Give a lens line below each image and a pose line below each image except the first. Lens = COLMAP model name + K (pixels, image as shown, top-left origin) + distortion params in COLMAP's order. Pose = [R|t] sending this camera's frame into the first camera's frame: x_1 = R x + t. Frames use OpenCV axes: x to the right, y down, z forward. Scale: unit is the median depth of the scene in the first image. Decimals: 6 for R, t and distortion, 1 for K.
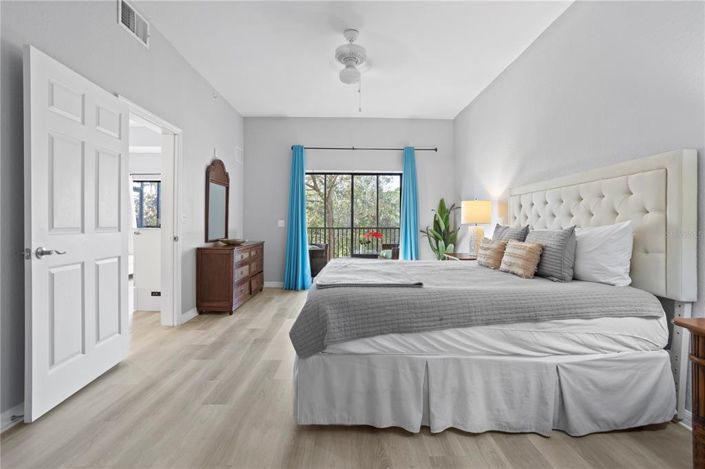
lens RADIAL K [[352.8, 0, 351.0], [0, 352.8, 227.6], [0, 0, 1]] dist [-0.005159, 0.024017]
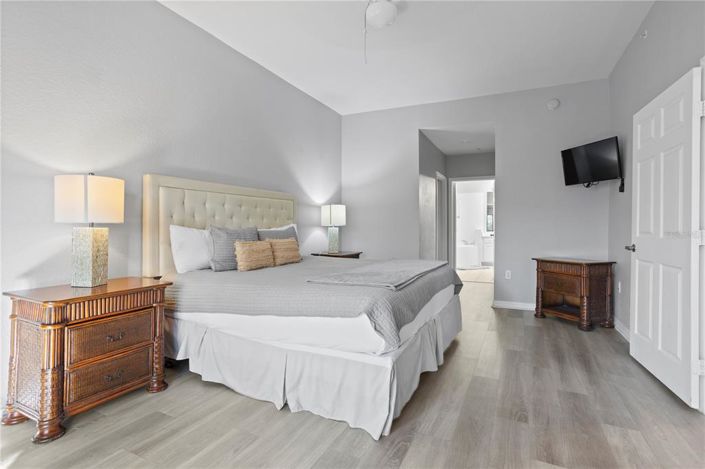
lens RADIAL K [[352.8, 0, 351.0], [0, 352.8, 227.6], [0, 0, 1]] dist [-0.005159, 0.024017]
pose [[-0.892977, -0.012400, 0.449932, -0.309653], [-0.008709, 0.999909, 0.010274, -0.016301], [-0.450019, 0.005256, -0.893004, 1.897758]]
